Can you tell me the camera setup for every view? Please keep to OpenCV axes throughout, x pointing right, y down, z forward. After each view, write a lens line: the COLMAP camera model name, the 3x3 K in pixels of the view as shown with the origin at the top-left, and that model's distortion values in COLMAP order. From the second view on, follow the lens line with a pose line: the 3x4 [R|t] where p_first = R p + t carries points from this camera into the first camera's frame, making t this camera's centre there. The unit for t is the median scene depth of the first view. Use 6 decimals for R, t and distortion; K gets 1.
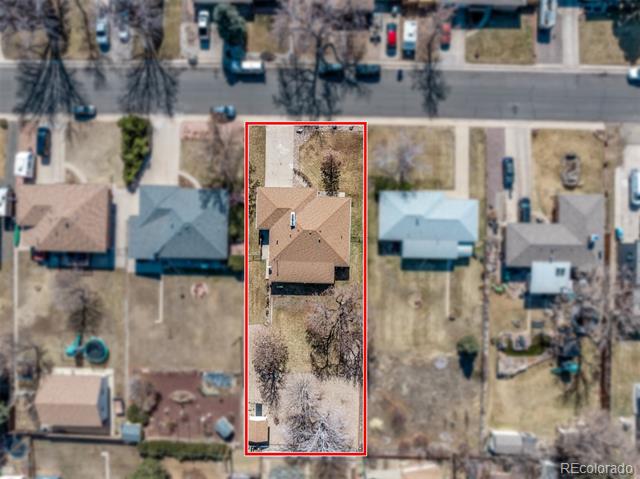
lens RADIAL K [[454.6, 0, 320.0], [0, 454.6, 239.5], [0, 0, 1]] dist [-0.031009, -0.002183]
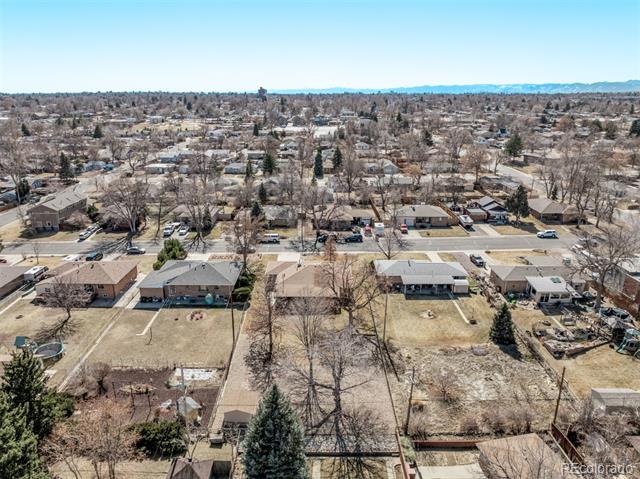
lens RADIAL K [[459.9, 0, 320.0], [0, 459.9, 239.5], [0, 0, 1]] dist [-0.030495, -0.001311]
pose [[0.999468, 0.007615, 0.031703, -0.043597], [0.027564, 0.322038, -0.946325, 0.962024], [-0.017416, 0.946696, 0.321657, 0.545029]]
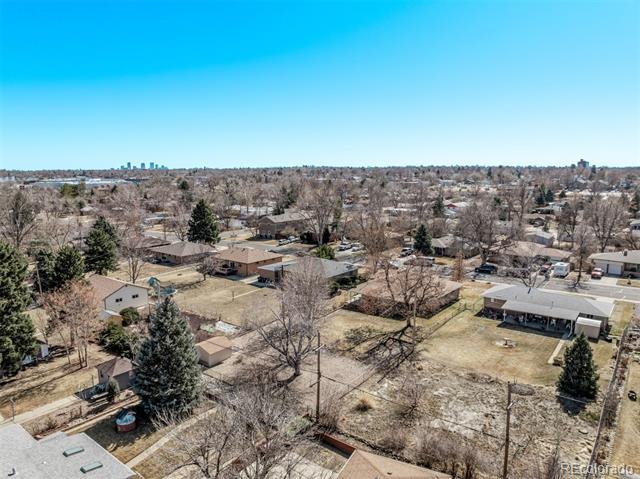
lens RADIAL K [[454.6, 0, 320.0], [0, 454.6, 239.5], [0, 0, 1]] dist [-0.031009, -0.002183]
pose [[0.797978, 0.099178, -0.594470, 0.376555], [-0.602673, 0.137835, -0.785994, 0.825089], [0.003986, 0.985477, 0.169761, 0.710935]]
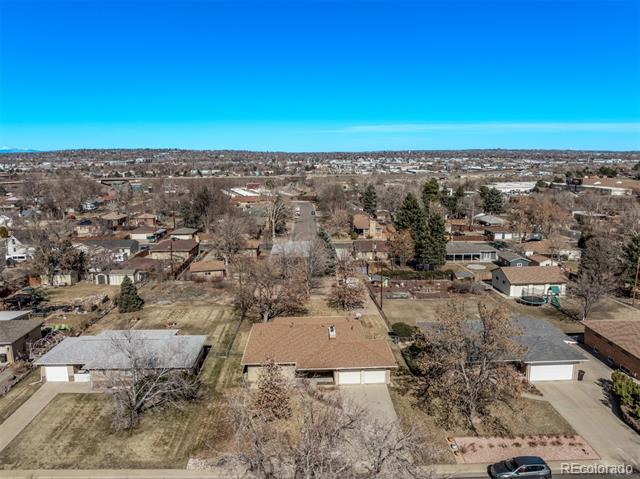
lens RADIAL K [[467.1, 0, 320.0], [0, 467.1, 239.5], [0, 0, 1]] dist [-0.037305, 0.001793]
pose [[-0.998357, 0.030665, -0.048411, -0.012672], [-0.052683, -0.158745, 0.985913, -0.663489], [0.022549, 0.986843, 0.160099, 0.711517]]
